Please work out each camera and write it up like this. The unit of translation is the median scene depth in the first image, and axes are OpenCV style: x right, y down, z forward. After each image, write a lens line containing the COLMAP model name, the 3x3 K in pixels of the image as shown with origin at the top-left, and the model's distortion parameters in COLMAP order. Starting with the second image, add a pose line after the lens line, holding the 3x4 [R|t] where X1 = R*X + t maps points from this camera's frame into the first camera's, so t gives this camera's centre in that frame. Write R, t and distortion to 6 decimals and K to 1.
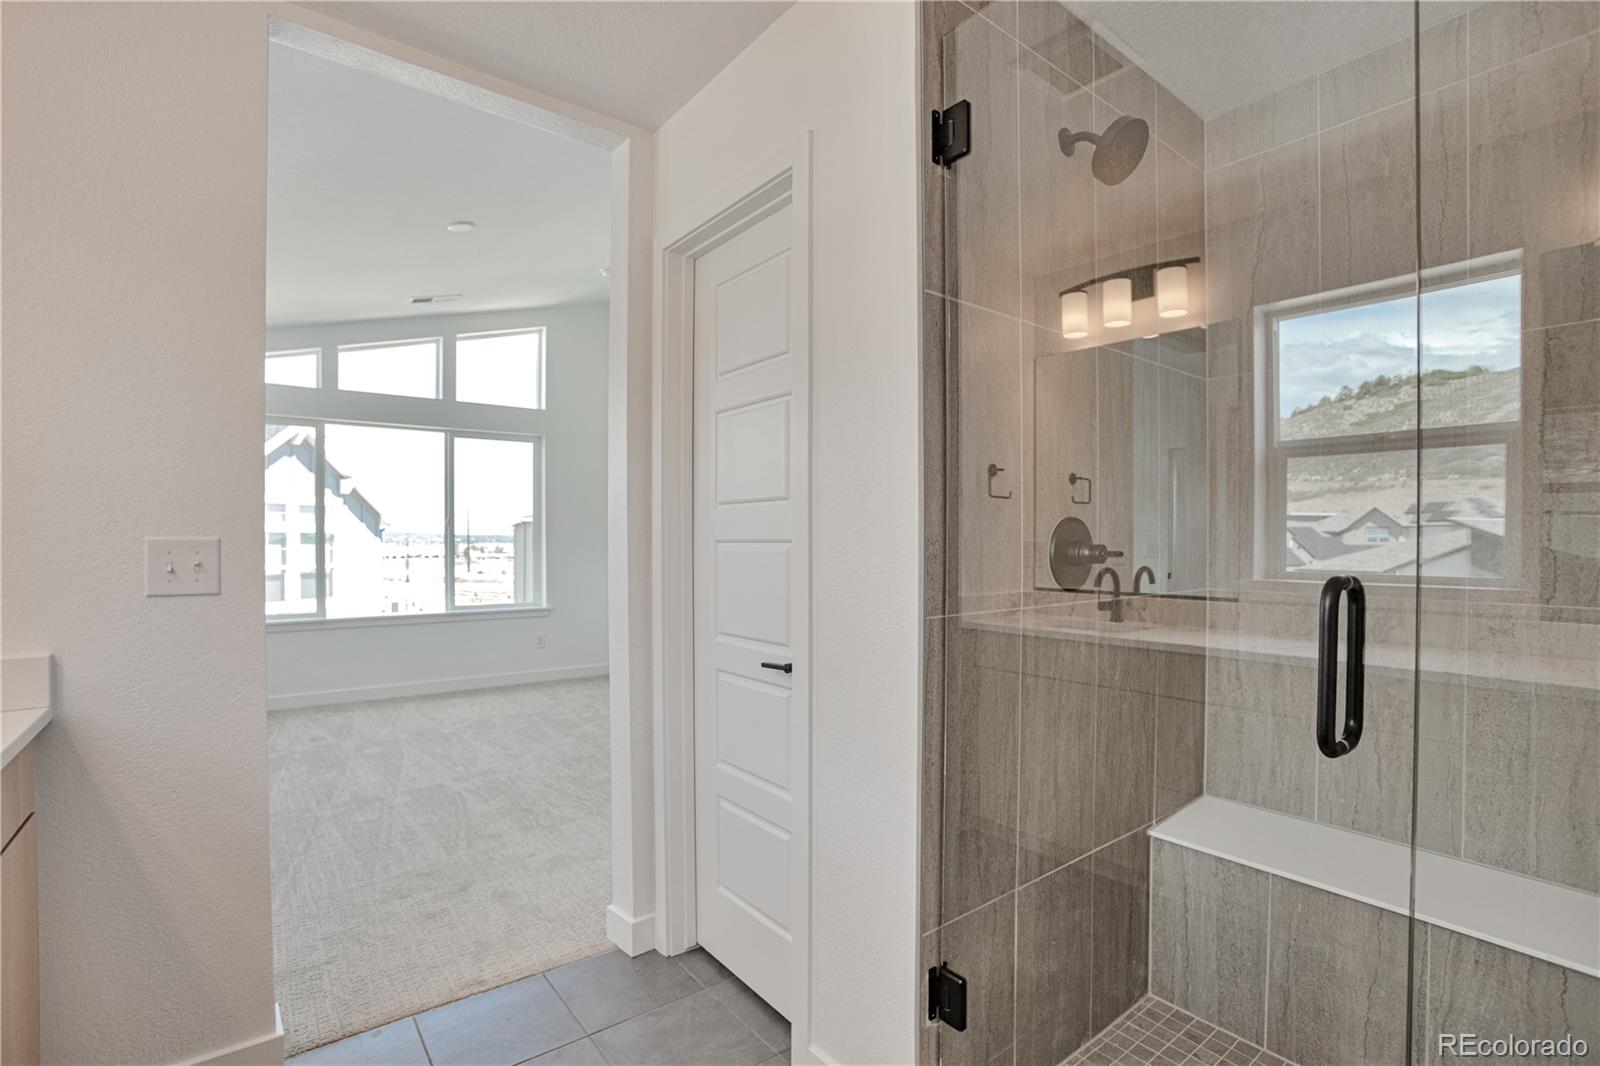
lens RADIAL K [[763.8, 0, 787.7], [0, 763.8, 542.0], [0, 0, 1]] dist [-0.038096, 0.001019]
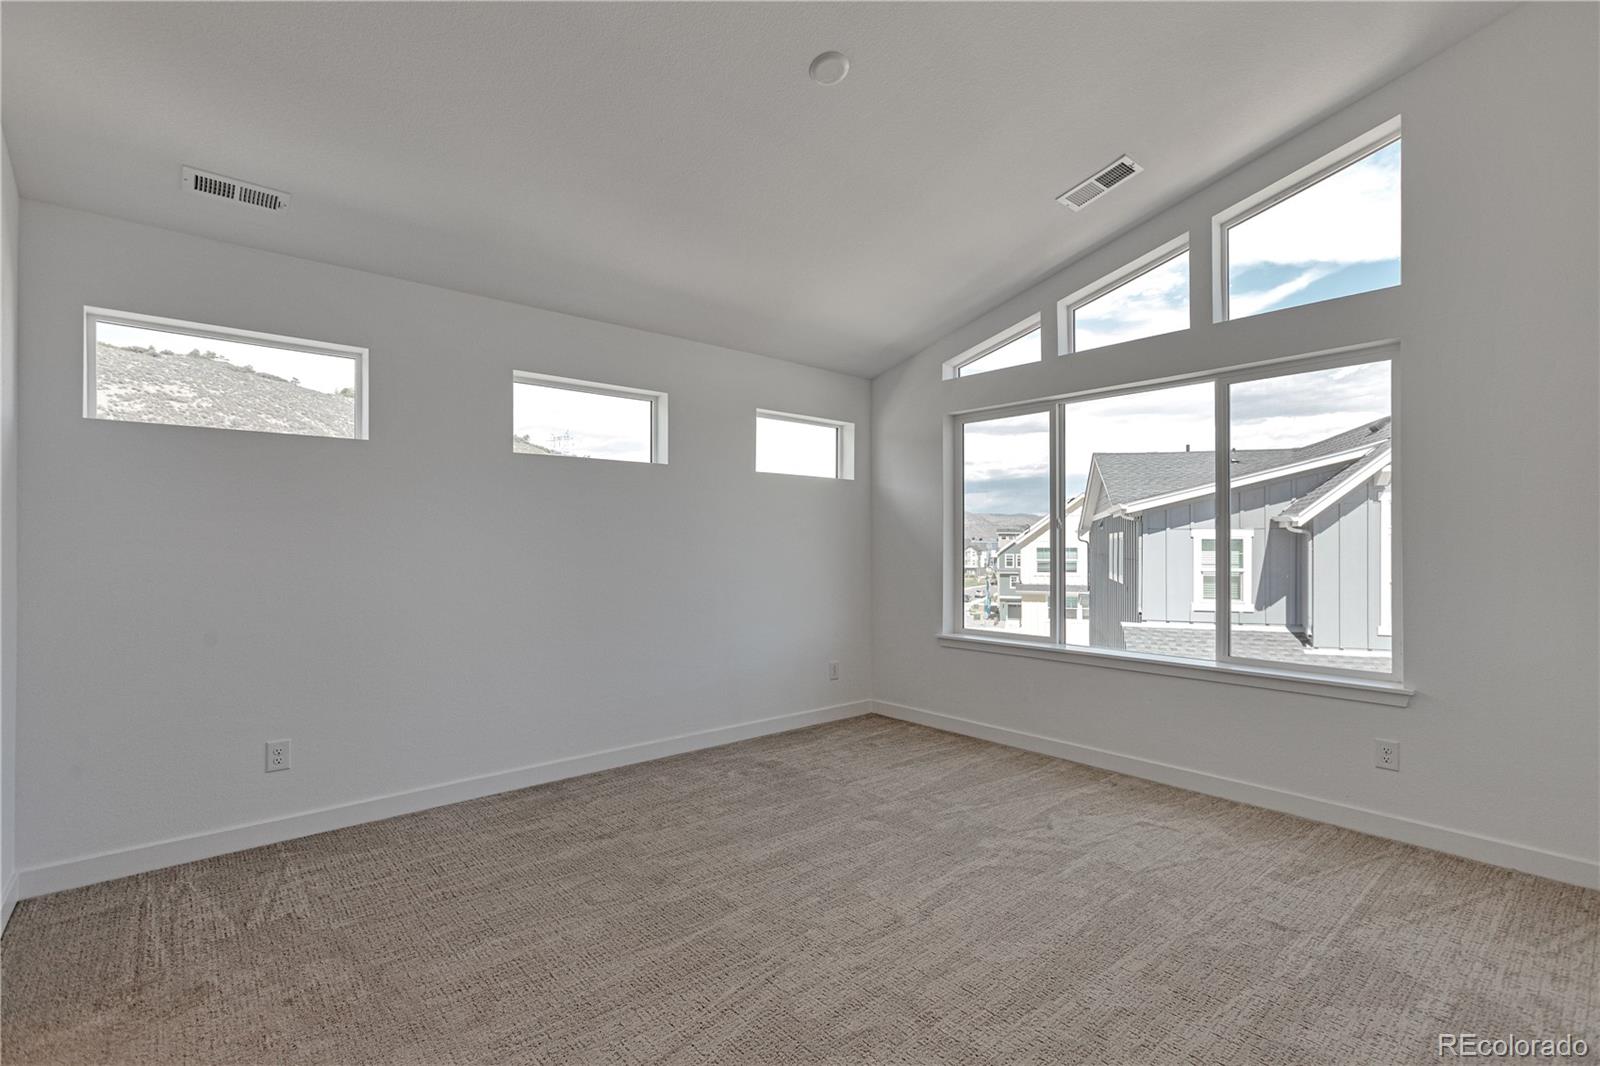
lens RADIAL K [[730.8, 0, 804.5], [0, 730.8, 532.0], [0, 0, 1]] dist [0.009269, -0.000179]
pose [[0.068488, -0.013843, -0.997556, 0.128028], [-0.004692, 0.999888, -0.014197, -0.006561], [0.997641, 0.005653, 0.068416, 0.597840]]
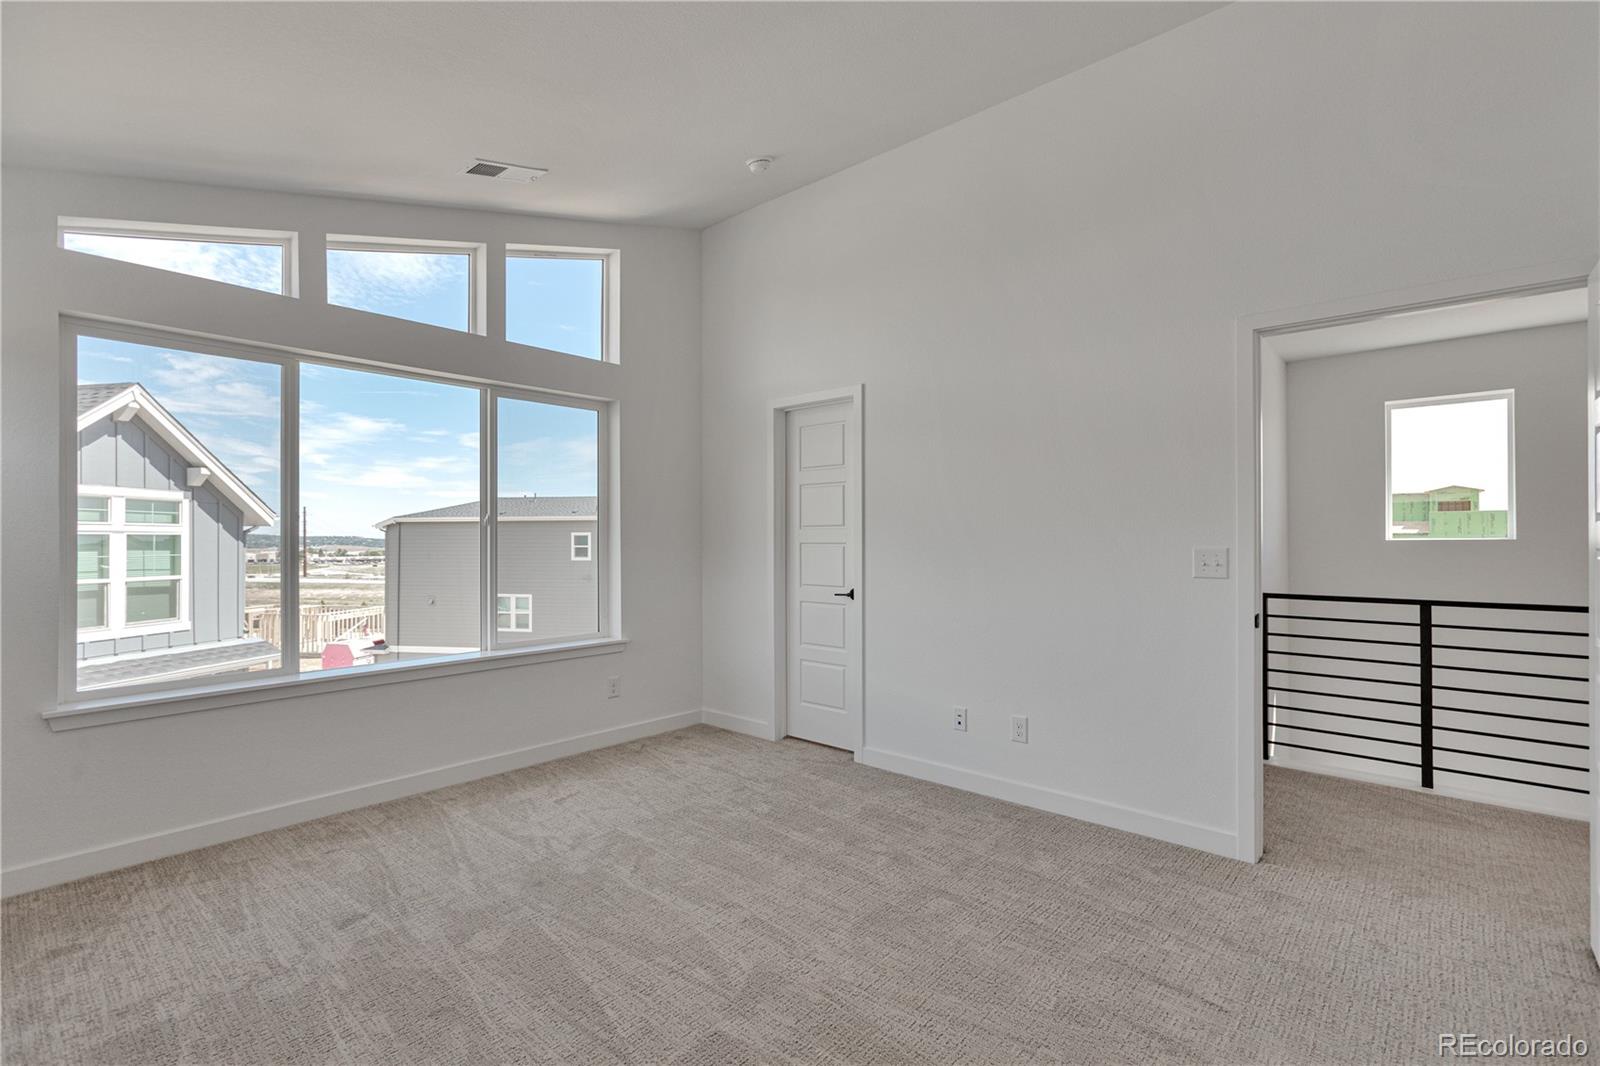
lens RADIAL K [[730.8, 0, 804.5], [0, 730.8, 532.0], [0, 0, 1]] dist [0.009269, -0.000179]
pose [[0.979909, -0.000533, 0.199445, -0.293605], [0.003440, 0.999893, -0.014229, -0.005360], [-0.199416, 0.014629, 0.979806, 0.294336]]
